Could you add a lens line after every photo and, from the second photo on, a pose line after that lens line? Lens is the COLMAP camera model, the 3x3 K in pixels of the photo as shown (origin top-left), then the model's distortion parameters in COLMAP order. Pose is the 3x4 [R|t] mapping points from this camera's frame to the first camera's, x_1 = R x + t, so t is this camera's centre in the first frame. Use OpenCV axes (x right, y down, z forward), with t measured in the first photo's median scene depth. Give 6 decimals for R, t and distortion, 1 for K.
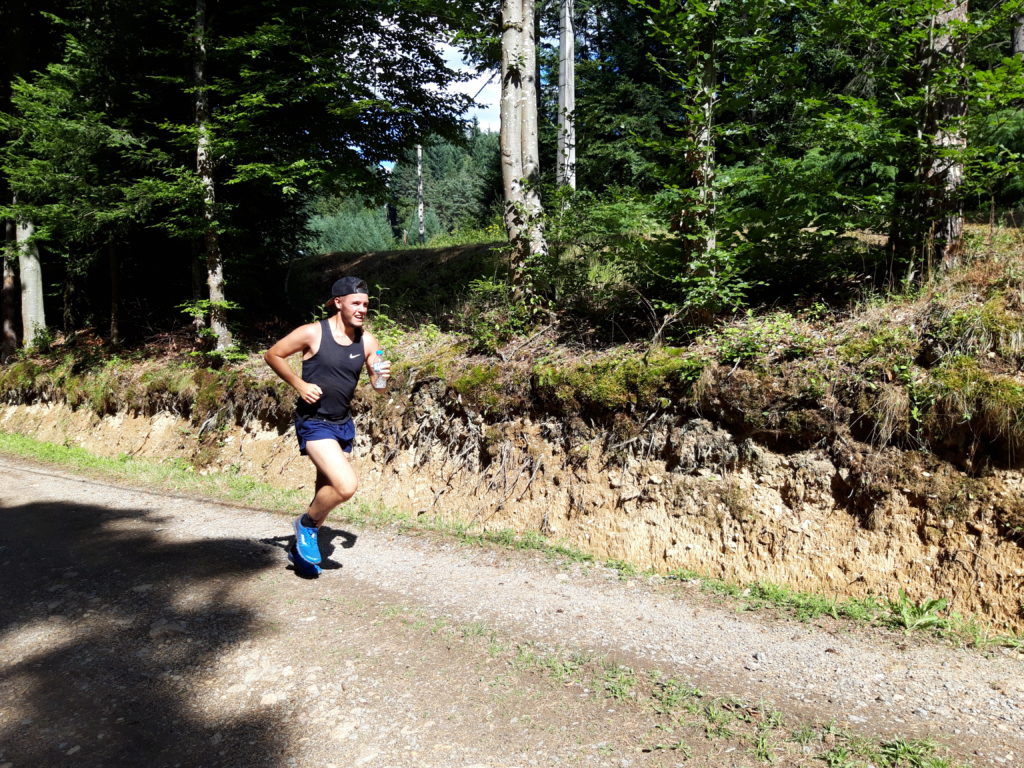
lens RADIAL K [[838.7, 0, 515.0], [0, 838.7, 382.1], [0, 0, 1]] dist [0.091154, -0.186769]
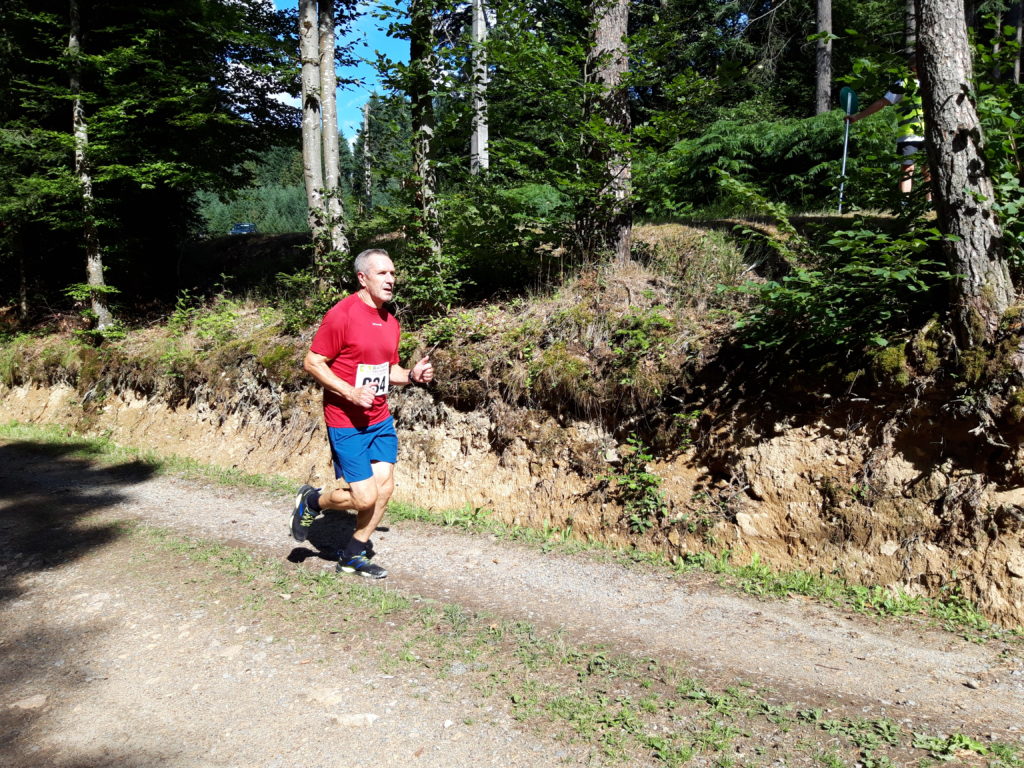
lens RADIAL K [[838.7, 0, 518.2], [0, 838.7, 387.9], [0, 0, 1]] dist [0.091154, -0.186769]
pose [[0.999385, -0.004243, 0.034807, 0.284944], [0.002789, 0.999126, 0.041709, -0.008034], [-0.034954, -0.041586, 0.998523, -0.259177]]
